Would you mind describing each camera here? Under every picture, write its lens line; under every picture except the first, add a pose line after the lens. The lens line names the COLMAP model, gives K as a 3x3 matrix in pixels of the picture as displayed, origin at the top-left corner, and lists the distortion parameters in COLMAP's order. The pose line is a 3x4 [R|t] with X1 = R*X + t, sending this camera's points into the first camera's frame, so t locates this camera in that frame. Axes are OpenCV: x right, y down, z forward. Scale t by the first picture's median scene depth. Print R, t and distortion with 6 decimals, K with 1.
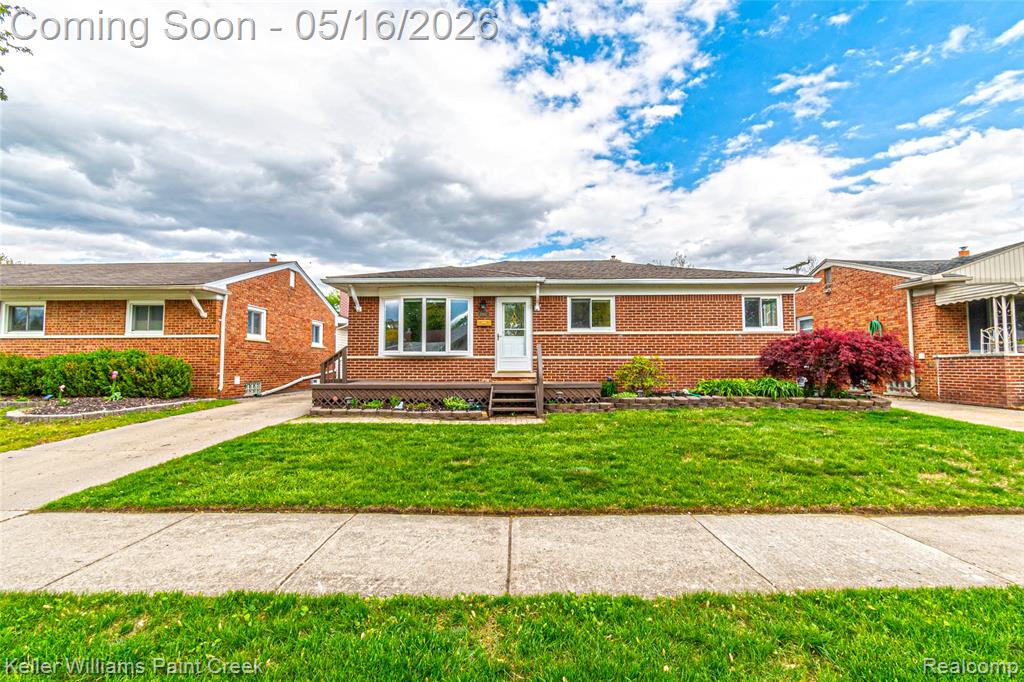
lens RADIAL K [[458.4, 0, 512.0], [0, 458.4, 341.0], [0, 0, 1]] dist [0.000488, -0.000175]
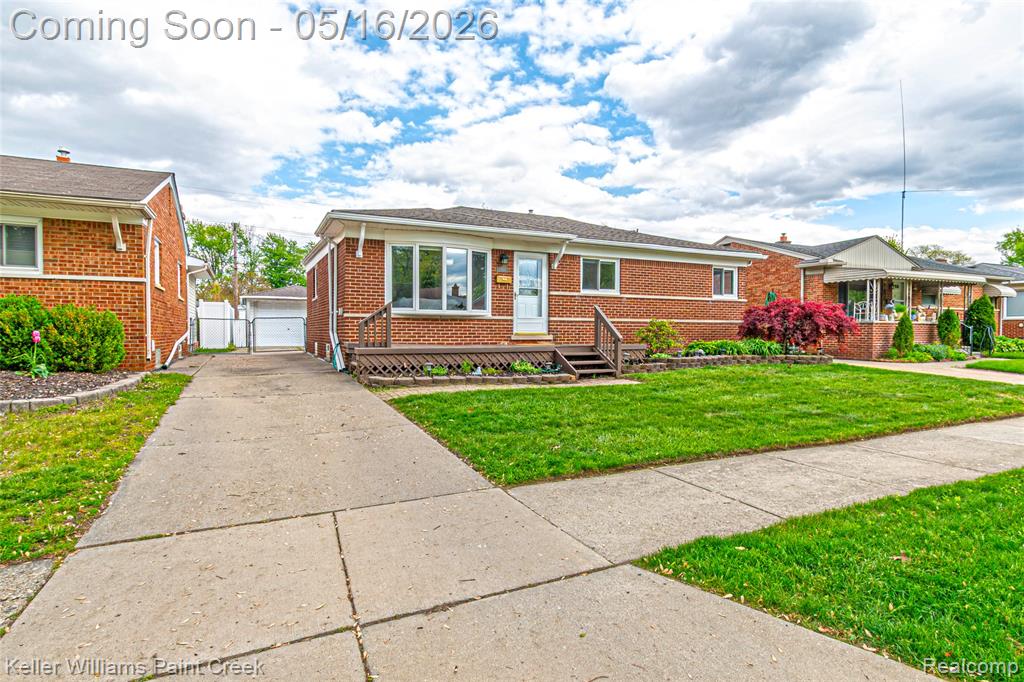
lens RADIAL K [[551.8, 0, 512.0], [0, 551.8, 341.0], [0, 0, 1]] dist [0.002493, 0.000470]
pose [[0.889040, -0.003304, 0.457818, -0.543320], [-0.032992, 0.996912, 0.071263, 0.003061], [-0.456640, -0.078461, 0.886185, 0.021369]]
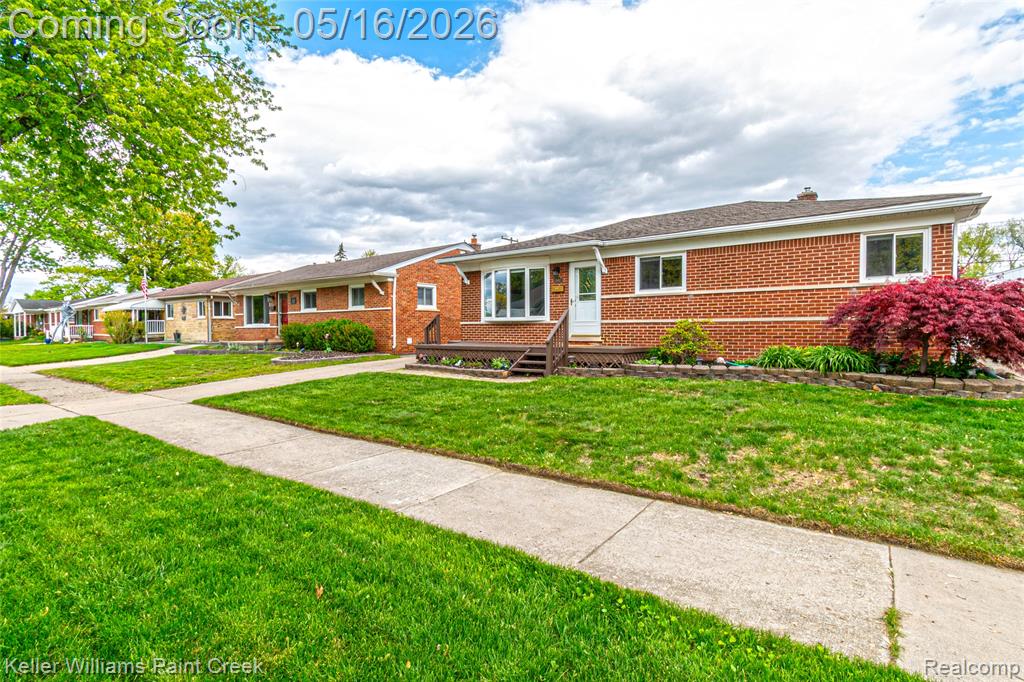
lens RADIAL K [[487.0, 0, 512.0], [0, 487.0, 341.0], [0, 0, 1]] dist [0.001468, 0.000143]
pose [[0.814835, 0.012088, -0.579567, 0.498436], [0.035386, 0.996881, 0.070543, -0.003254], [0.578612, -0.077990, 0.811866, 0.030022]]
